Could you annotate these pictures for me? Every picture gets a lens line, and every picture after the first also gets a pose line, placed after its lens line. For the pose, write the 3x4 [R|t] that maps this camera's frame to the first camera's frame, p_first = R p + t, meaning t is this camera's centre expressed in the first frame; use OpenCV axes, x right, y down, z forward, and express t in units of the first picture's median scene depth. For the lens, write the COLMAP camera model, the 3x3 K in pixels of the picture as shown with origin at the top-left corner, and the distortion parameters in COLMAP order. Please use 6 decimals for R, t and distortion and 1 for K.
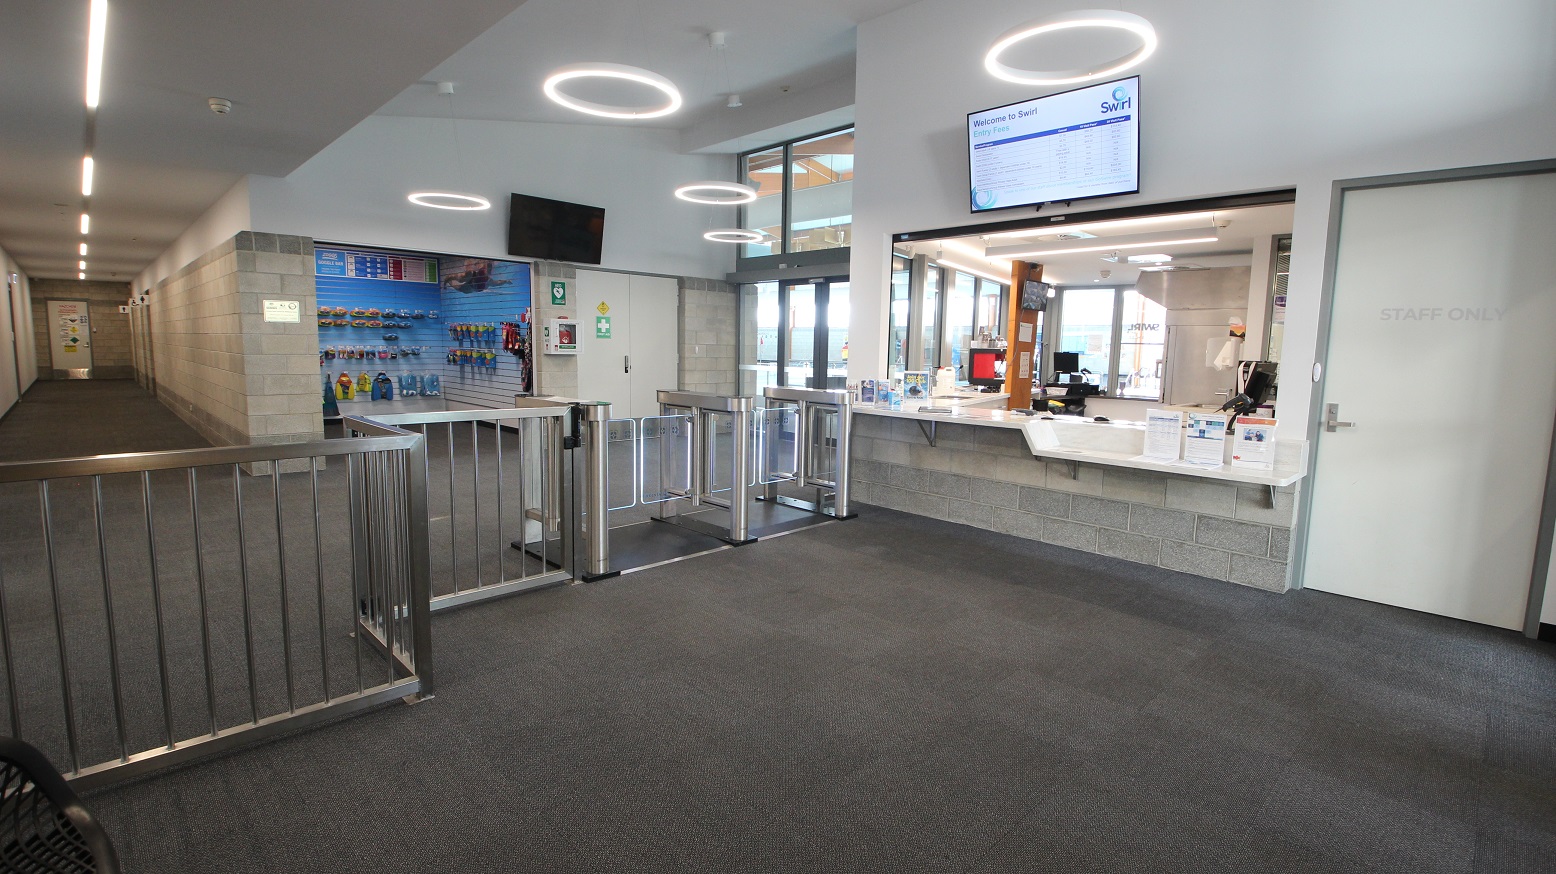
lens RADIAL K [[723.7, 0, 788.4], [0, 723.7, 430.1], [0, 0, 1]] dist [0.001685, -0.003714]
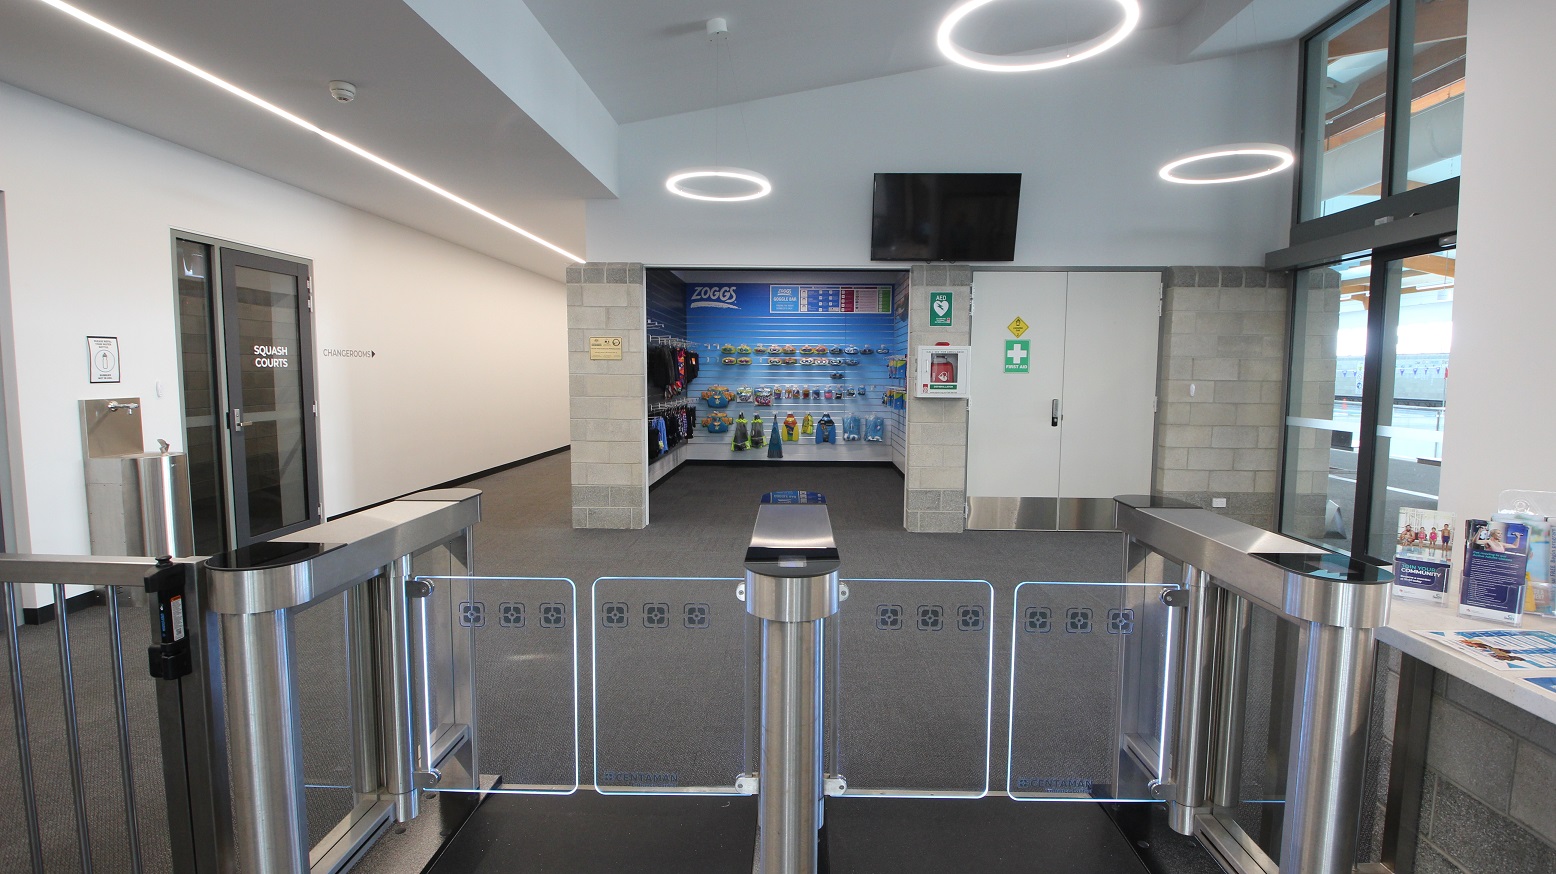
lens RADIAL K [[723.7, 0, 778.4], [0, 723.7, 436.6], [0, 0, 1]] dist [0.001685, -0.003714]
pose [[0.692877, 0.047400, -0.719496, 0.061578], [-0.076616, 0.997028, -0.008098, -0.041478], [0.716974, 0.060736, 0.694449, 0.344304]]
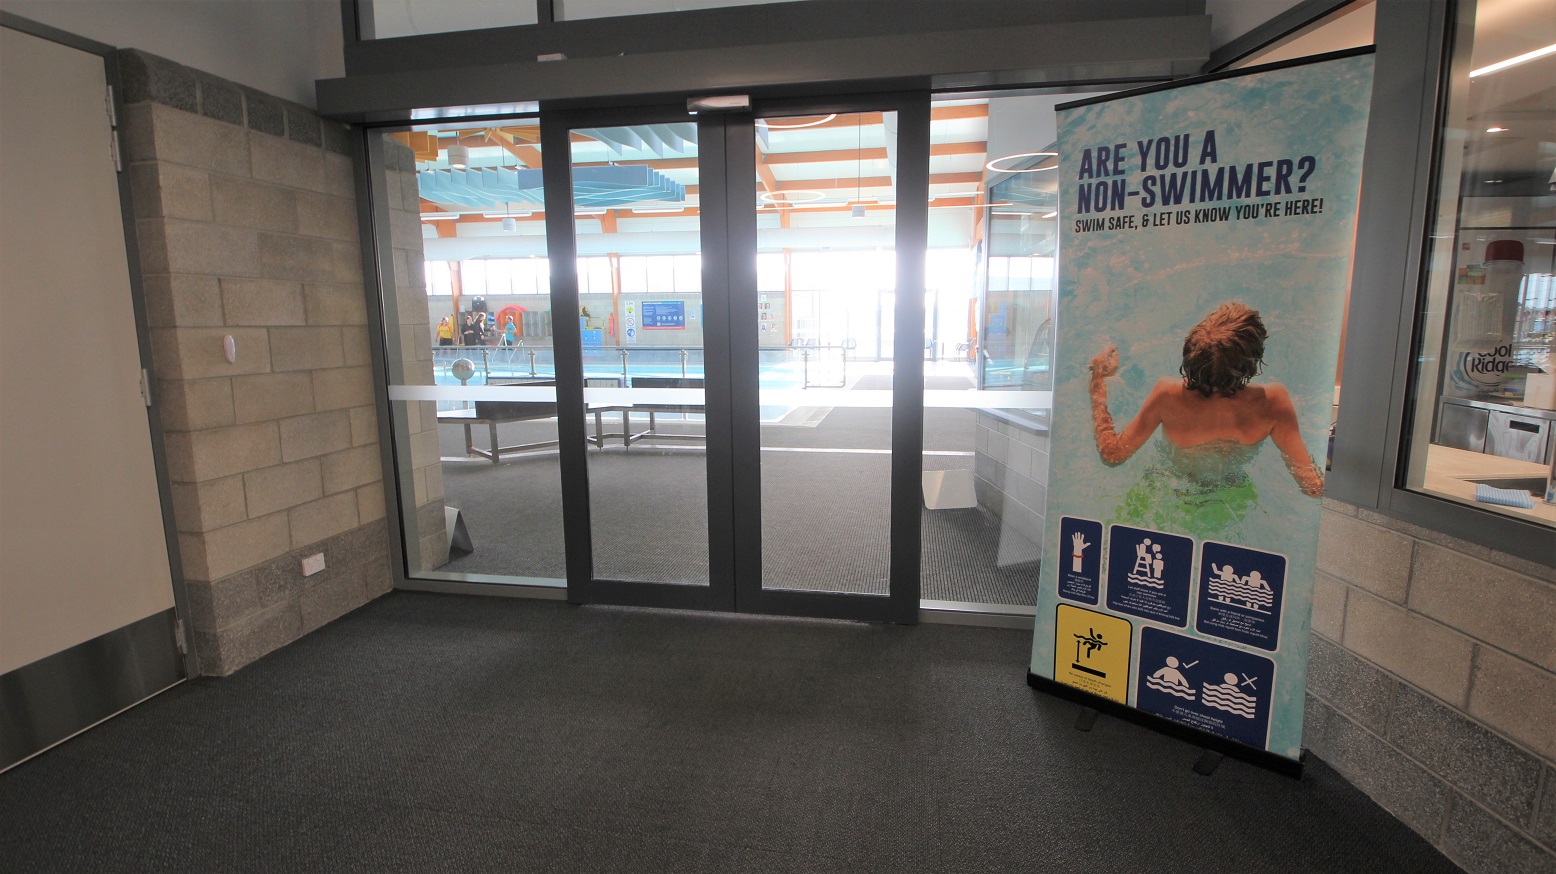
lens RADIAL K [[723.7, 0, 767.4], [0, 723.7, 421.9], [0, 0, 1]] dist [0.001685, -0.003714]
pose [[0.815685, -0.111888, 0.567572, -0.116296], [0.098337, 0.993656, 0.054559, -0.076394], [-0.570077, 0.011311, 0.821514, 0.646443]]
